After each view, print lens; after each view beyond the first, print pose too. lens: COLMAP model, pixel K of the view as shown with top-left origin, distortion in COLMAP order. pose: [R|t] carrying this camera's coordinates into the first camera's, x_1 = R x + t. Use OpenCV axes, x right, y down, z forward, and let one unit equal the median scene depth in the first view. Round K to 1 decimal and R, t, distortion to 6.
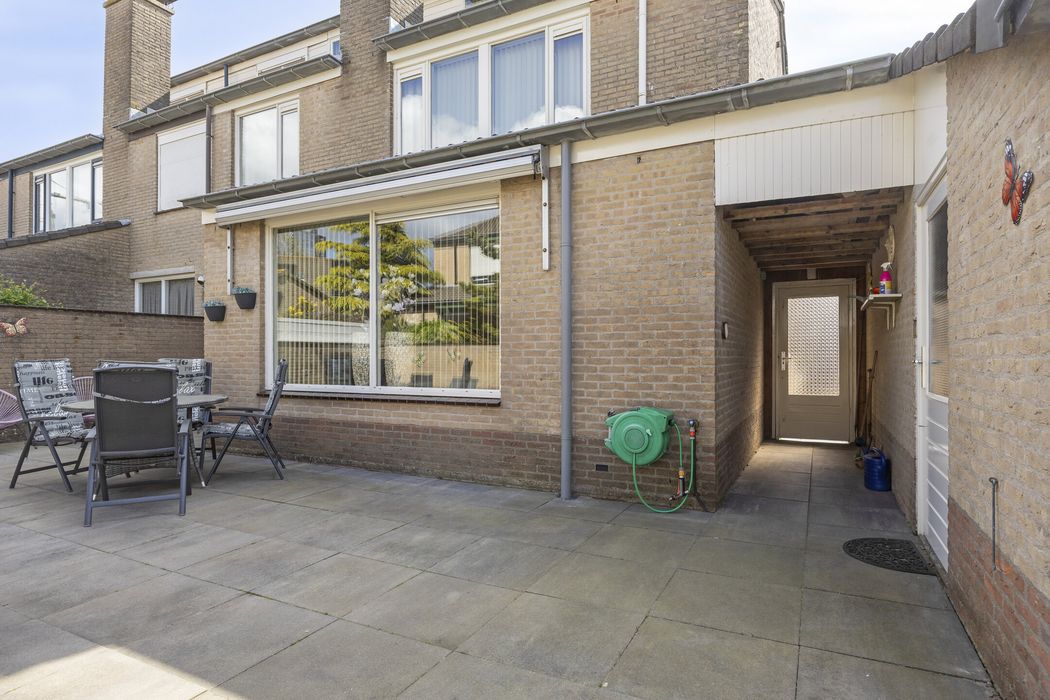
lens RADIAL K [[589.6, 0, 628.9], [0, 589.6, 354.6], [0, 0, 1]] dist [-0.006302, -0.000738]
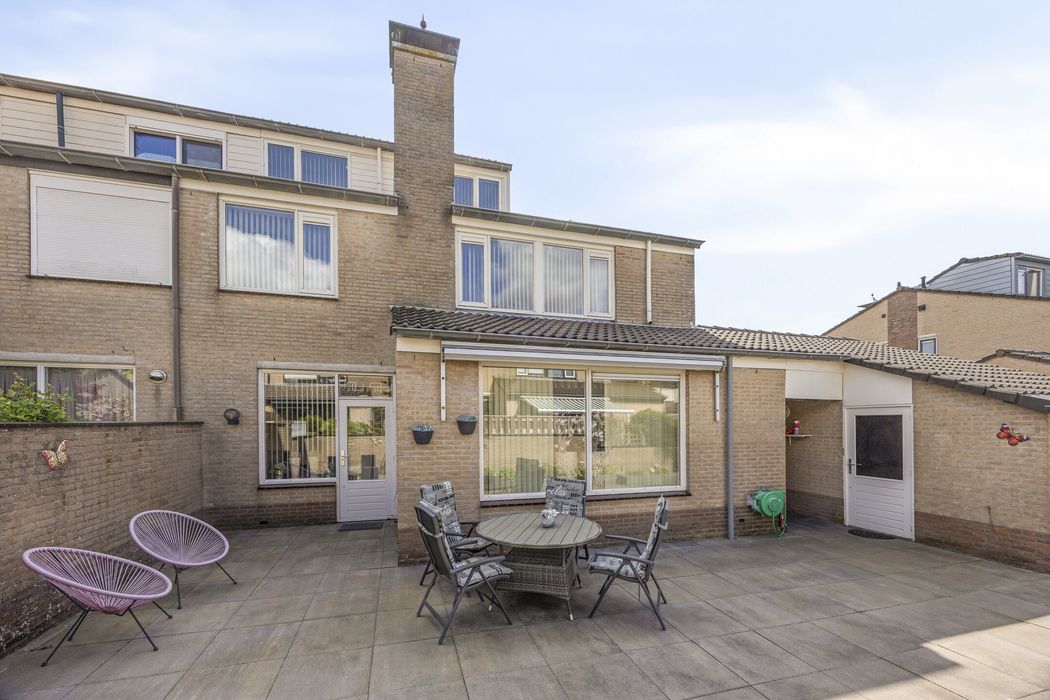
lens RADIAL K [[411.3, 0, 510.7], [0, 411.3, 414.1], [0, 0, 1]] dist [-0.002594, -0.000265]
pose [[0.749524, 0.009130, 0.661914, -1.499808], [-0.010160, 0.999946, -0.002288, -0.154078], [-0.661899, -0.005010, 0.749576, 0.445167]]
